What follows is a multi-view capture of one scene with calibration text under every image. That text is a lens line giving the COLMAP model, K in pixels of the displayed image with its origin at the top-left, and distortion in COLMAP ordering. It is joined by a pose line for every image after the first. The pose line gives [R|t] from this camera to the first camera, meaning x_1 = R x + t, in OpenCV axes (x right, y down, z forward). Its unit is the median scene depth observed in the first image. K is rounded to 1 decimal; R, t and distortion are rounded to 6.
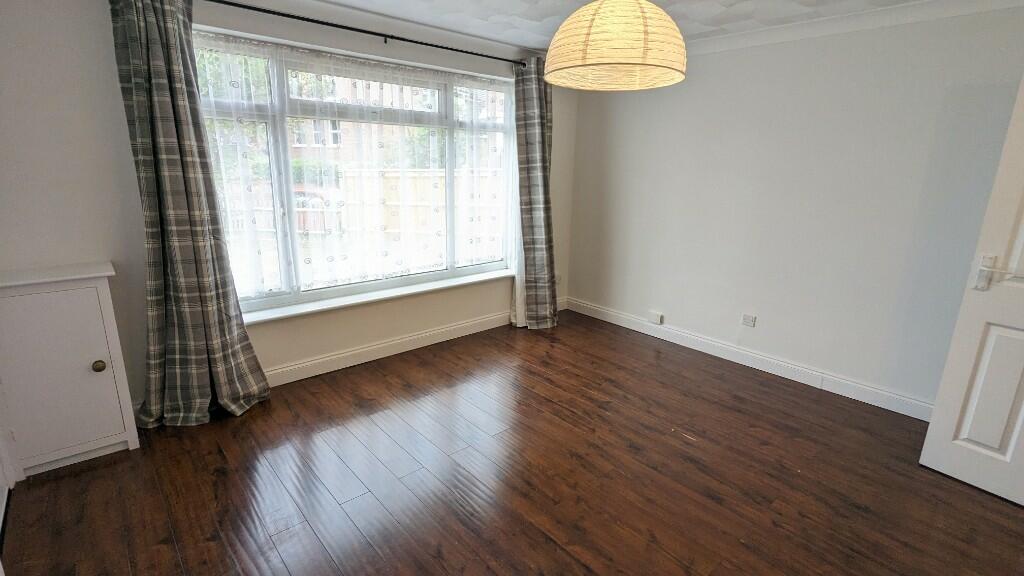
lens RADIAL K [[483.4, 0, 510.2], [0, 483.4, 287.2], [0, 0, 1]] dist [0.002223, -0.001641]
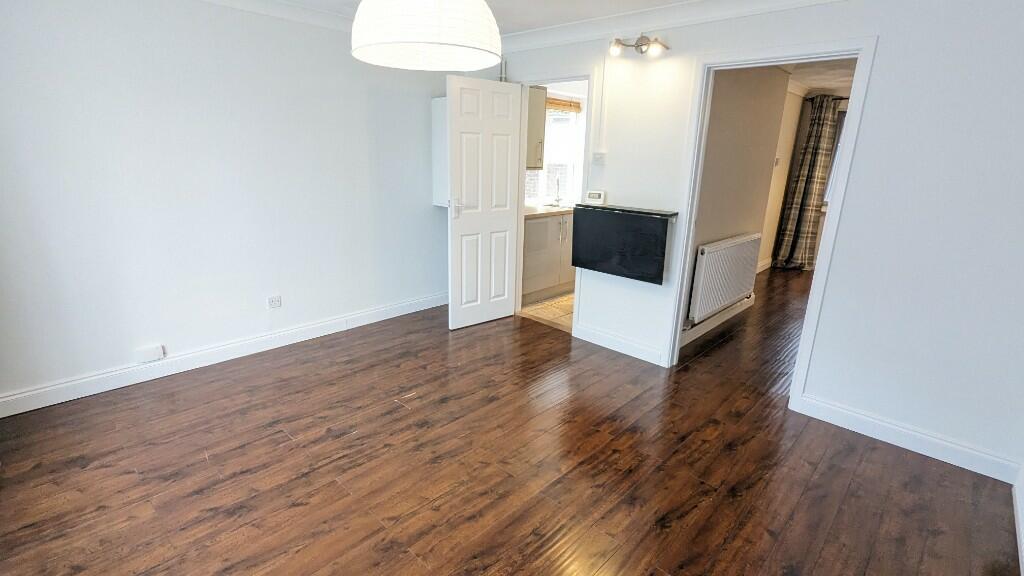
lens RADIAL K [[483.4, 0, 510.2], [0, 483.4, 287.2], [0, 0, 1]] dist [0.002223, -0.001641]
pose [[-0.082389, -0.294240, 0.952174, -0.565165], [0.218329, 0.926884, 0.305316, -0.185778], [-0.972391, 0.233041, -0.012124, 0.656301]]
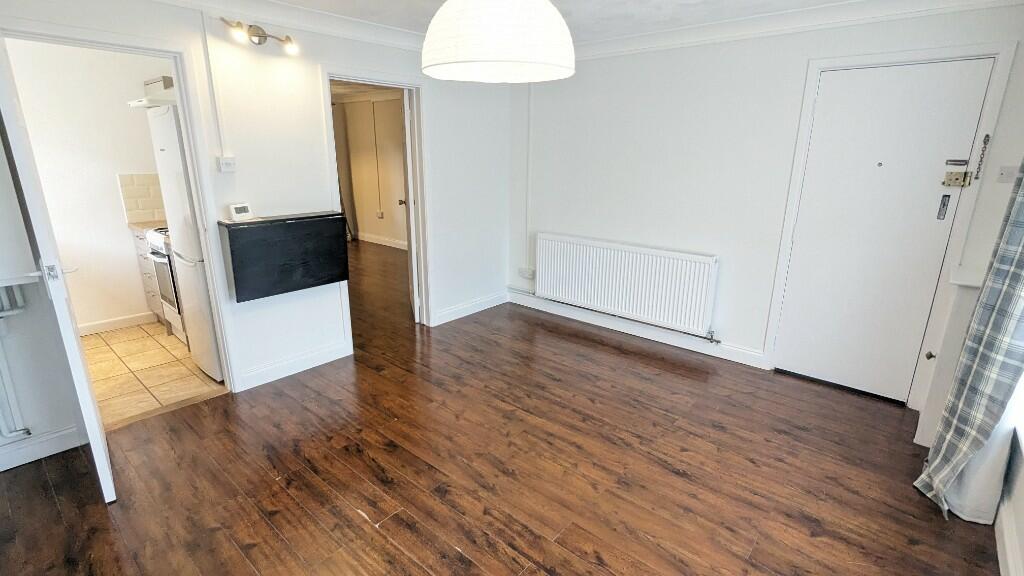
lens RADIAL K [[483.4, 0, 510.2], [0, 483.4, 287.2], [0, 0, 1]] dist [0.002223, -0.001641]
pose [[-0.991630, 0.004768, -0.129022, 0.211241], [-0.060780, 0.864422, 0.499079, -0.367763], [0.113909, 0.502744, -0.856898, 1.355121]]
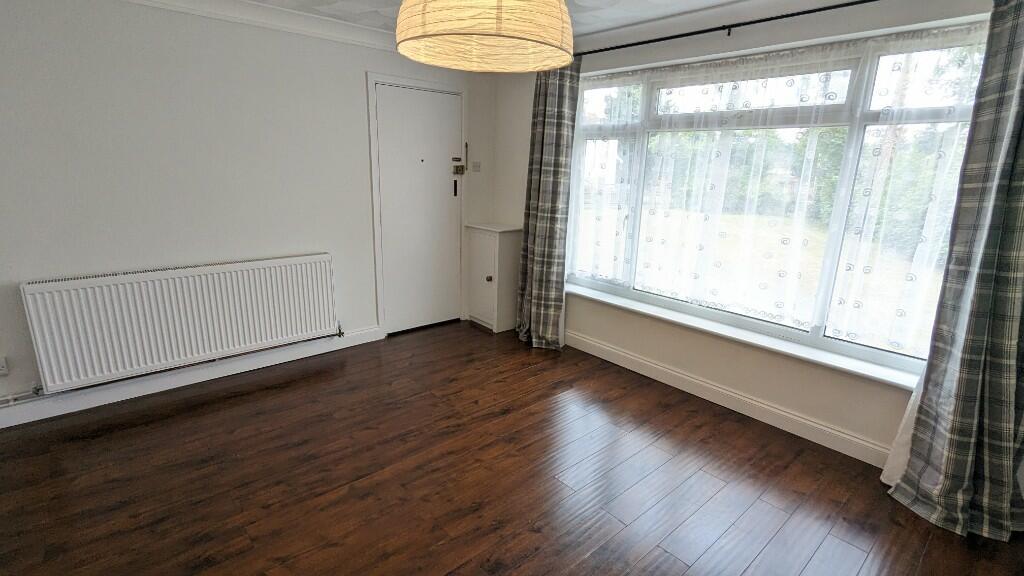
lens RADIAL K [[483.4, 0, 510.2], [0, 483.4, 287.2], [0, 0, 1]] dist [0.002223, -0.001641]
pose [[-0.007309, 0.227675, -0.973710, 0.728649], [-0.277842, 0.934932, 0.220694, -0.180441], [0.960599, 0.272150, 0.056425, 0.748318]]
